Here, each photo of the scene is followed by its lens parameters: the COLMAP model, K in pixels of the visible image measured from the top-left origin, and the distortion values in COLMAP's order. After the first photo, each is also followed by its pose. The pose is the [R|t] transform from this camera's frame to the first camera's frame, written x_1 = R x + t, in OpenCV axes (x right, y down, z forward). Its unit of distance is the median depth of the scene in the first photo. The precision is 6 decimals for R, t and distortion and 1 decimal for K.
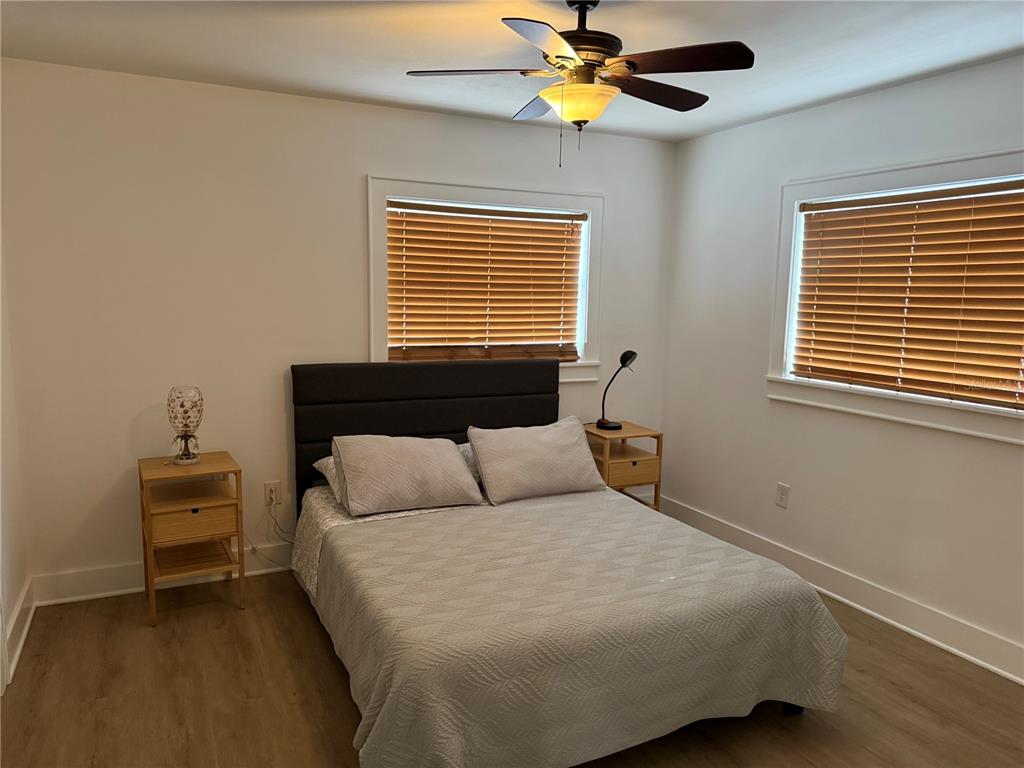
lens RADIAL K [[718.4, 0, 512.0], [0, 718.4, 384.0], [0, 0, 1]] dist [0.168237, -0.332879]
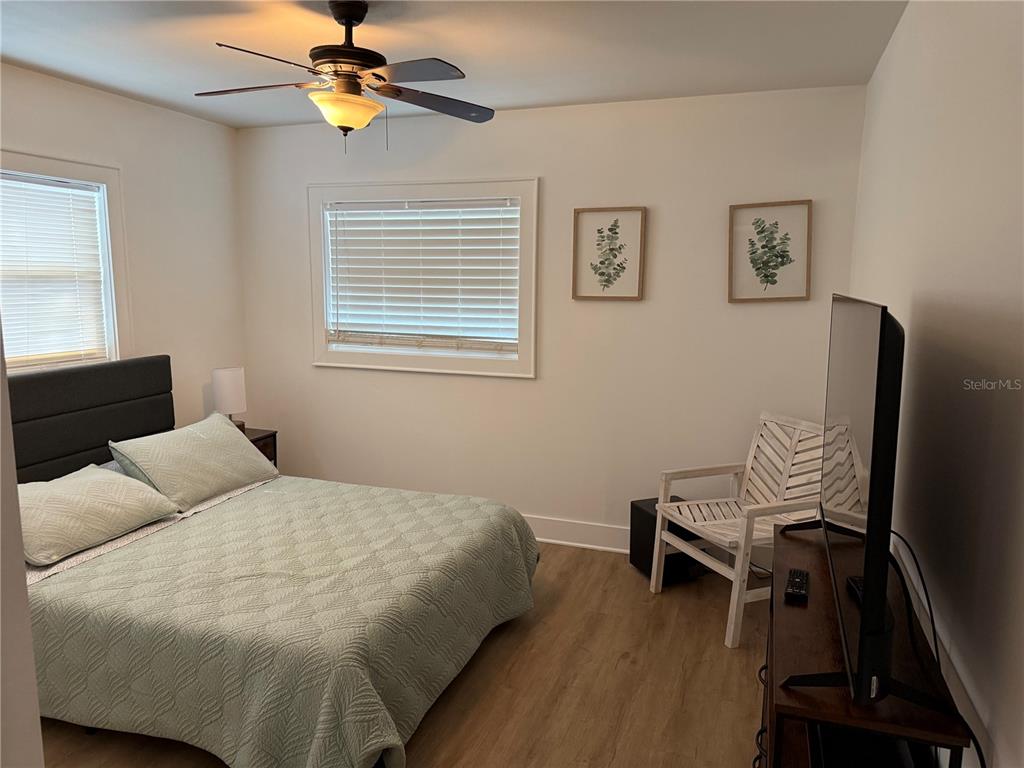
lens RADIAL K [[718.4, 0, 512.0], [0, 718.4, 384.0], [0, 0, 1]] dist [0.168237, -0.332879]
pose [[0.717715, -0.117586, 0.686337, -0.511093], [0.101451, 0.992780, 0.063998, -0.030161], [-0.688907, 0.023698, 0.724462, 0.064244]]
